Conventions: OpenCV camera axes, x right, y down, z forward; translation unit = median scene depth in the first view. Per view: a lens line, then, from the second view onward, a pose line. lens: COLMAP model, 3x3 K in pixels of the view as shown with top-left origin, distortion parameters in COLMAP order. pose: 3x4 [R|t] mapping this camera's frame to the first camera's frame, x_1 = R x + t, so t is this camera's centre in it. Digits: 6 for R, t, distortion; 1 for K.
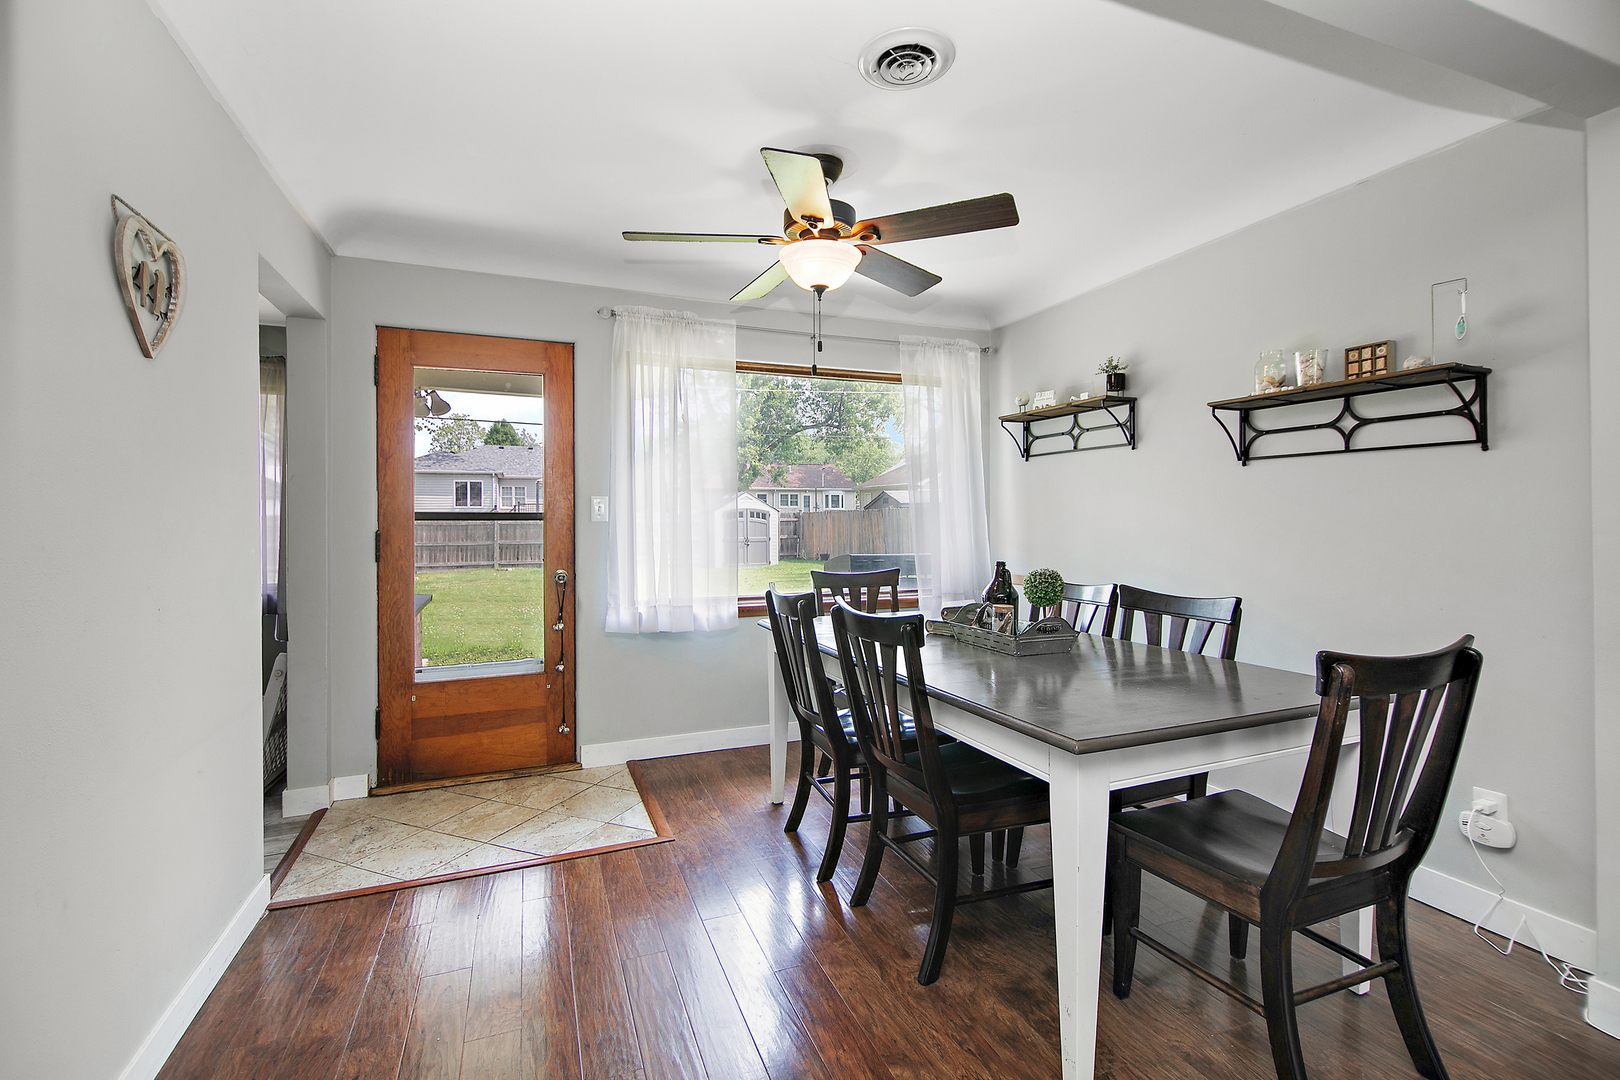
lens RADIAL K [[719.8, 0, 812.2], [0, 719.8, 519.7], [0, 0, 1]] dist [0.030711, -0.012460]
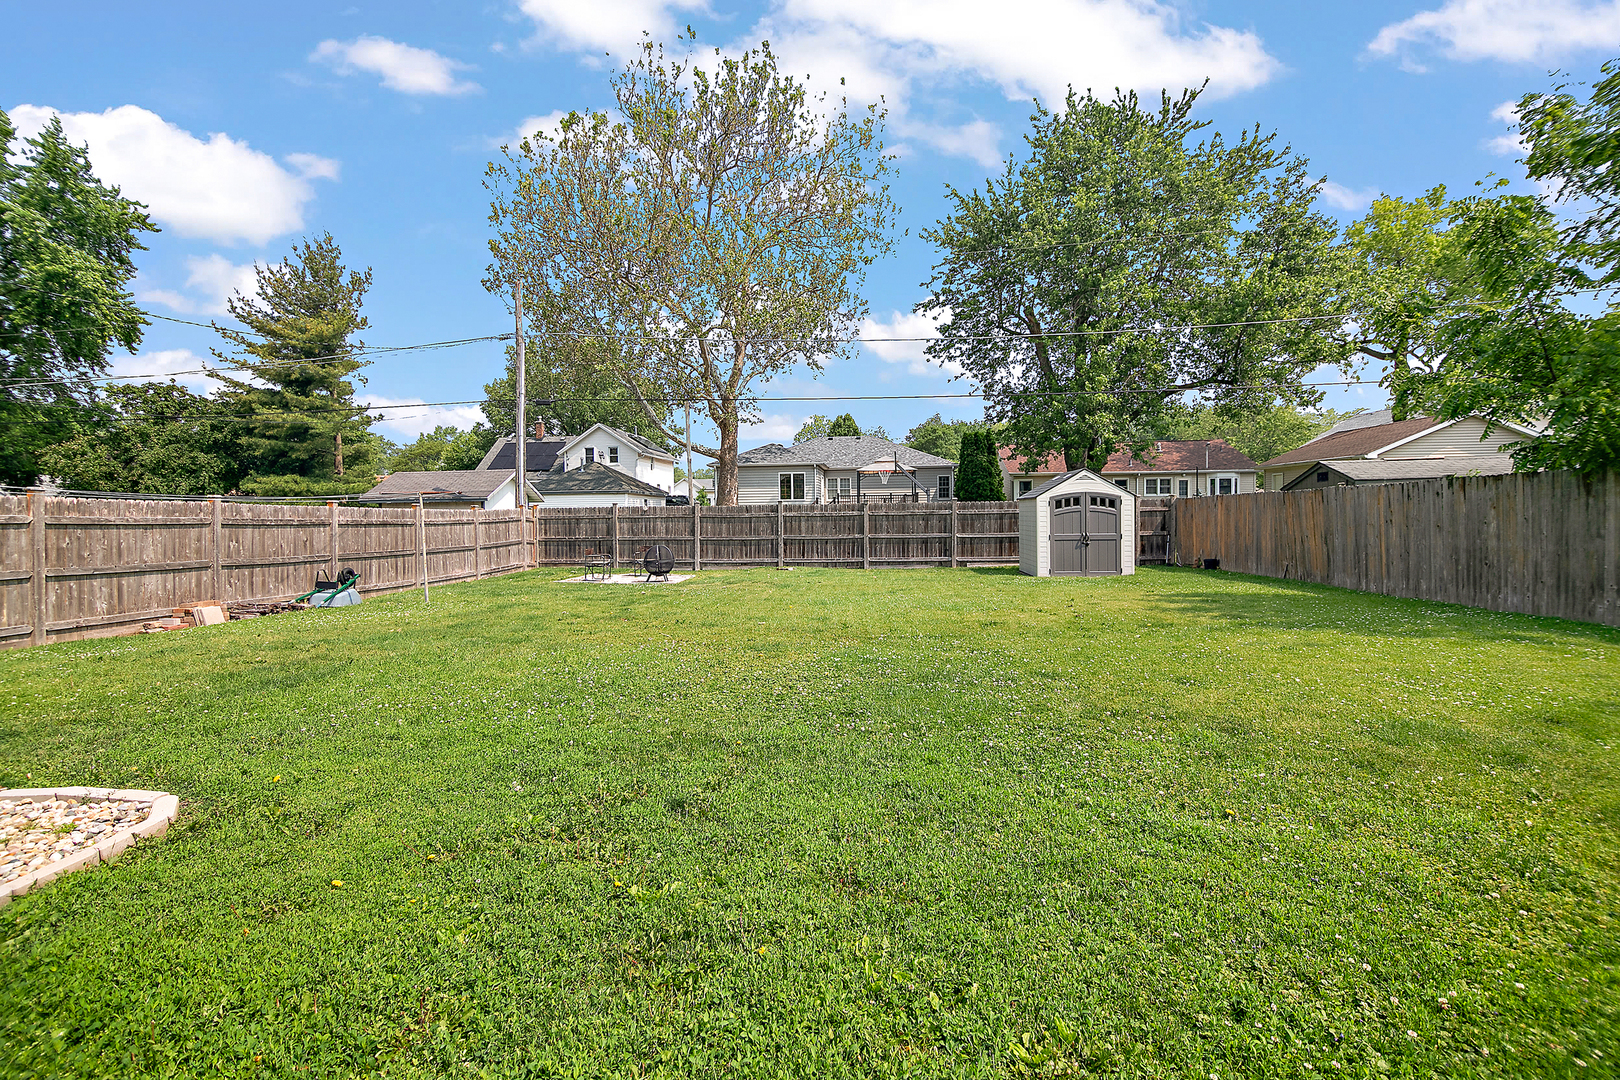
lens RADIAL K [[724.3, 0, 811.3], [0, 724.3, 518.7], [0, 0, 1]] dist [-0.001139, -0.013984]
pose [[0.884953, -0.000942, -0.465680, 0.007171], [0.003698, 0.999981, 0.005004, 0.034083], [0.465666, -0.006151, 0.884939, 1.637453]]
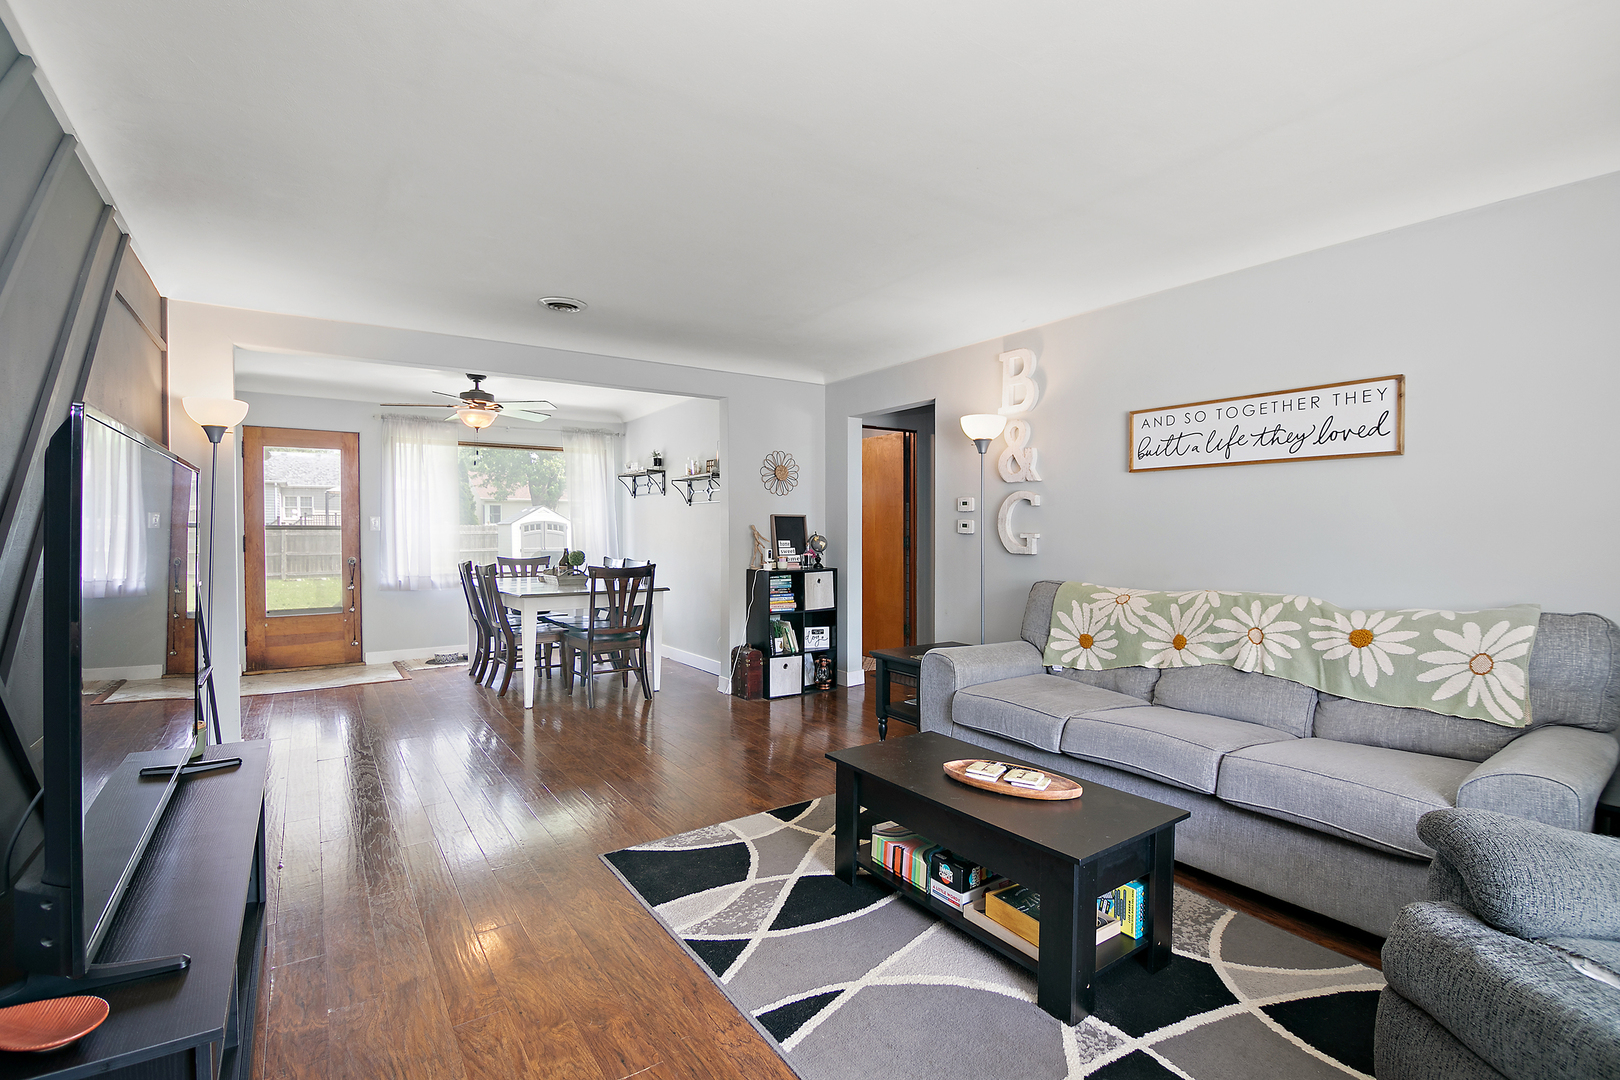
lens RADIAL K [[738.2, 0, 810.4], [0, 738.2, 544.9], [0, 0, 1]] dist [-0.001945, -0.000446]
pose [[0.976135, -0.001947, 0.217156, 0.377013], [-0.001621, 0.999867, 0.016247, 0.006870], [-0.217158, -0.016211, 0.976002, -1.069348]]
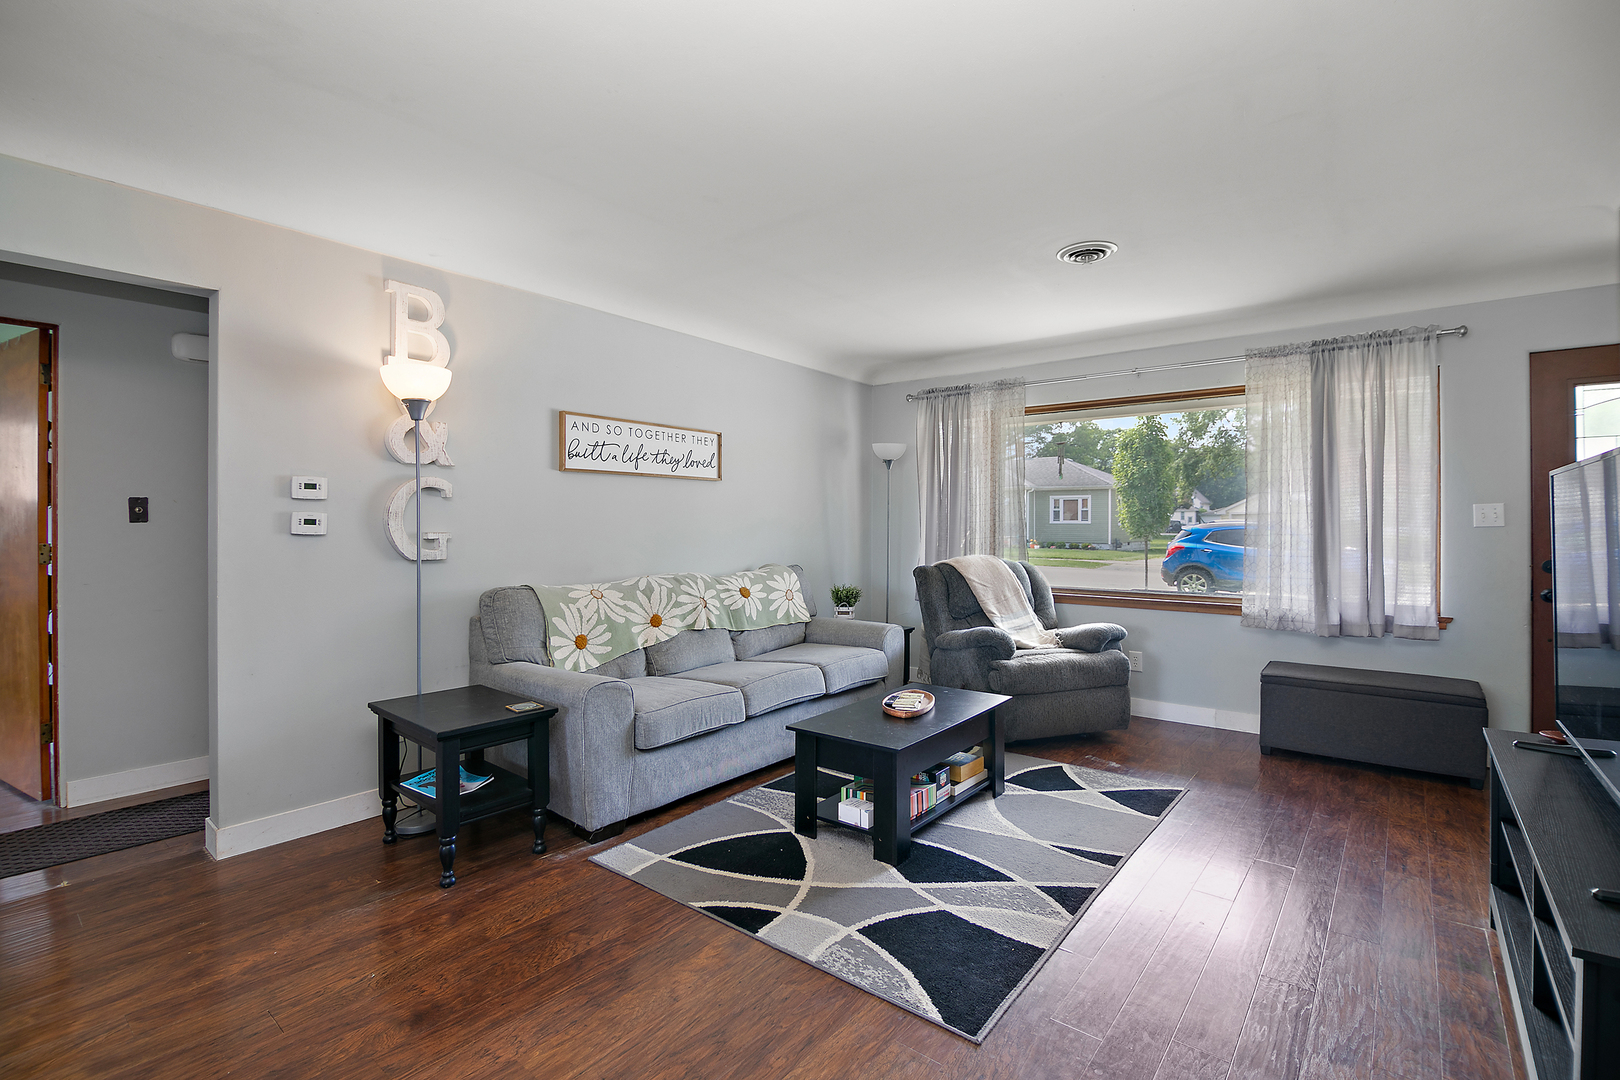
lens RADIAL K [[733.8, 0, 808.1], [0, 733.8, 525.0], [0, 0, 1]] dist [-0.002075, -0.000370]
pose [[-0.491482, 0.000843, 0.870887, -0.040229], [0.003927, 0.999992, 0.001248, -0.001343], [-0.870879, 0.004033, -0.491481, 0.060558]]
